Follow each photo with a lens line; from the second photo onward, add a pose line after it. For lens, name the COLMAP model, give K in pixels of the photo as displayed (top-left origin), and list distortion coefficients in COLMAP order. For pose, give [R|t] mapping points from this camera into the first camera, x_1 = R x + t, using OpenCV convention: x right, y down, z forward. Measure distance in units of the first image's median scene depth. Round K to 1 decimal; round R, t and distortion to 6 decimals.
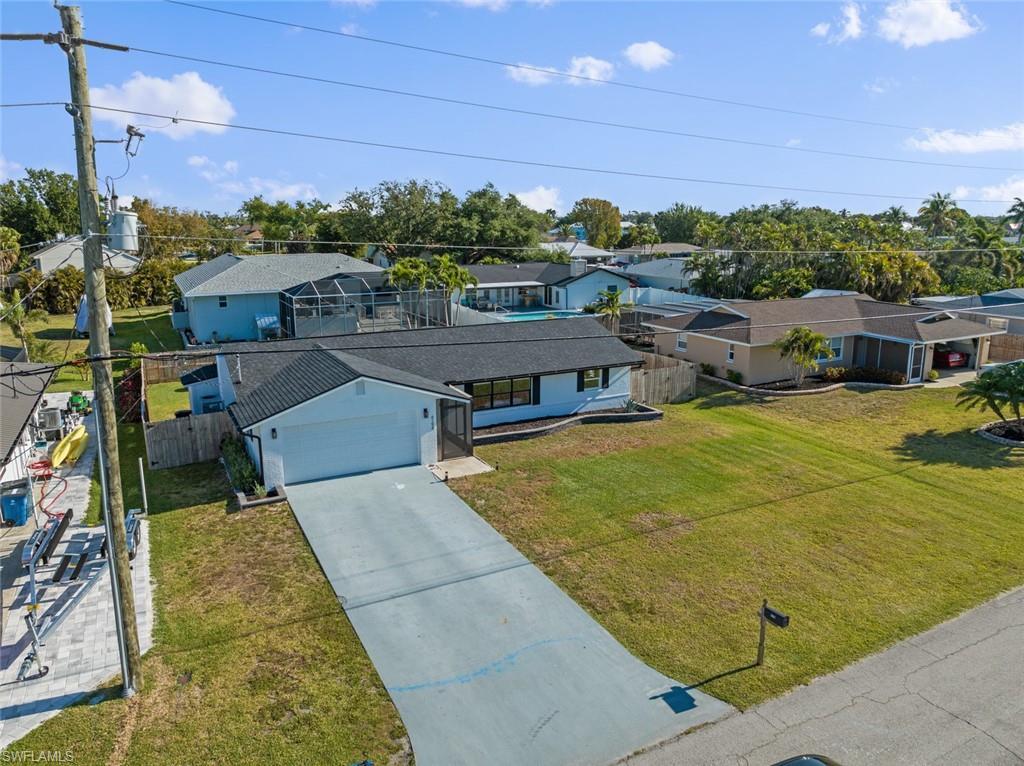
lens RADIAL K [[721.1, 0, 513.0], [0, 721.1, 366.9], [0, 0, 1]] dist [-0.039078, -0.000295]
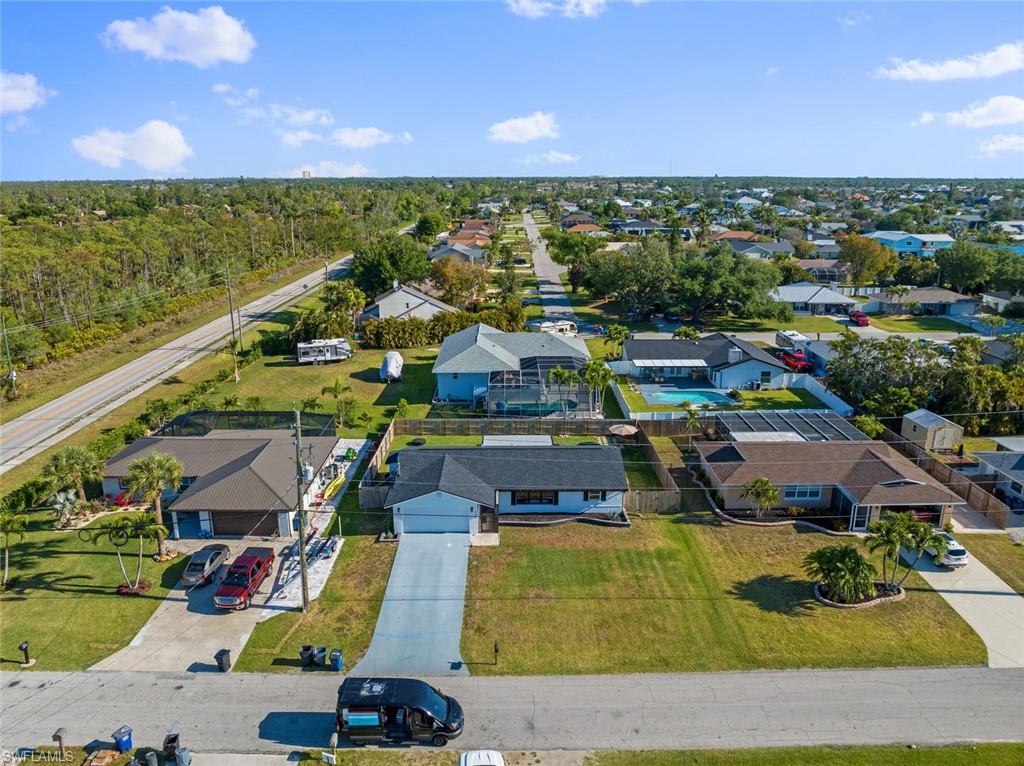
lens RADIAL K [[721.1, 0, 513.0], [0, 721.1, 366.9], [0, 0, 1]] dist [-0.039078, -0.000295]
pose [[0.890078, 0.117668, -0.440359, 0.802834], [-0.092094, 0.992605, 0.079088, -0.490912], [0.446409, -0.029840, 0.894332, -0.718022]]
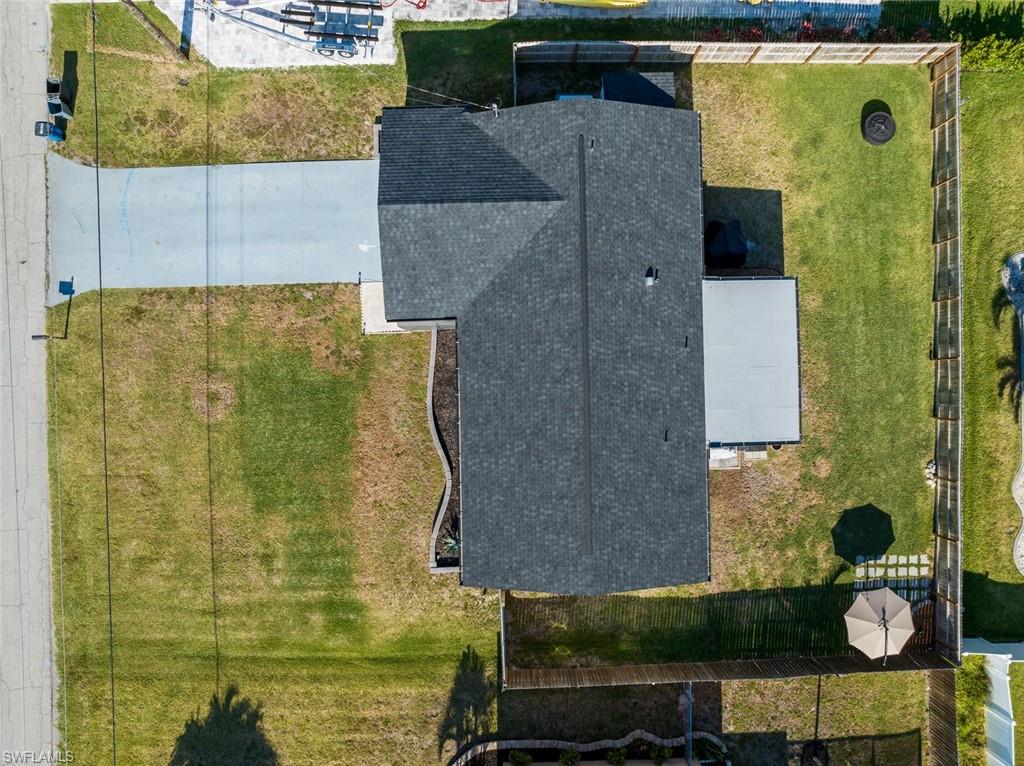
lens RADIAL K [[721.1, 0, 513.0], [0, 721.1, 366.9], [0, 0, 1]] dist [-0.039078, -0.000295]
pose [[-0.444237, 0.895802, -0.013863, -0.064383], [-0.180306, -0.074237, 0.980805, -0.997969], [0.877578, 0.438209, 0.194498, 0.986463]]
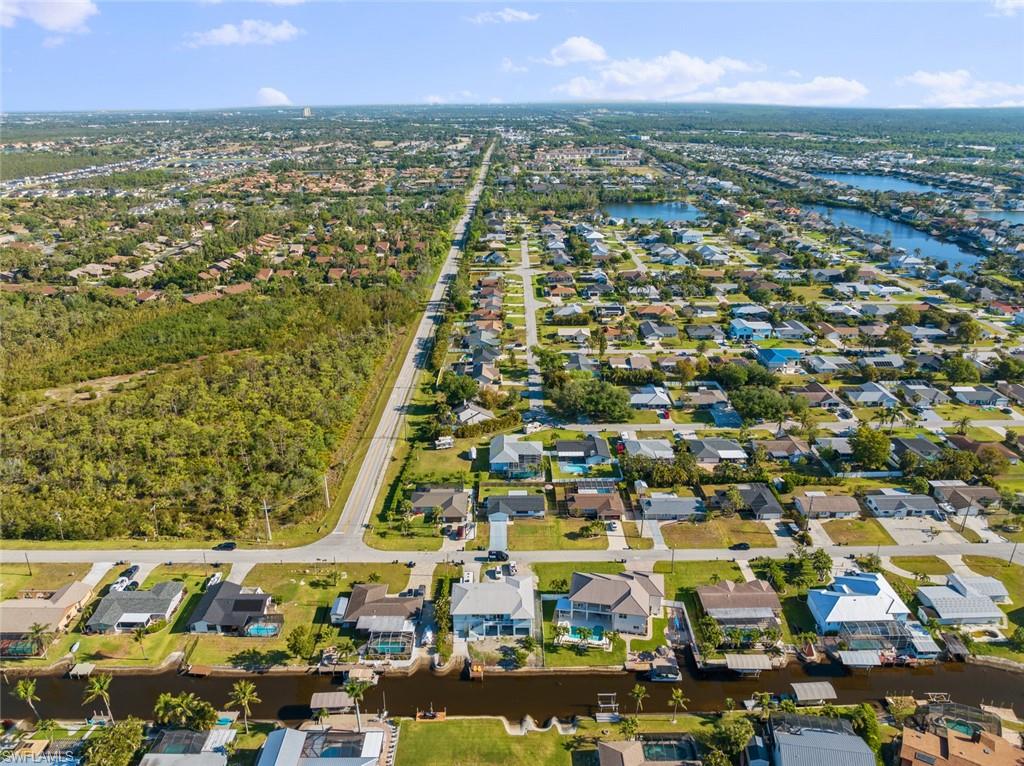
lens RADIAL K [[721.1, 0, 513.0], [0, 721.1, 366.9], [0, 0, 1]] dist [-0.039078, -0.000295]
pose [[0.890591, 0.157537, -0.426649, 3.246099], [-0.089135, 0.980359, 0.175928, -3.121973], [0.445984, -0.118651, 0.887141, -6.222692]]
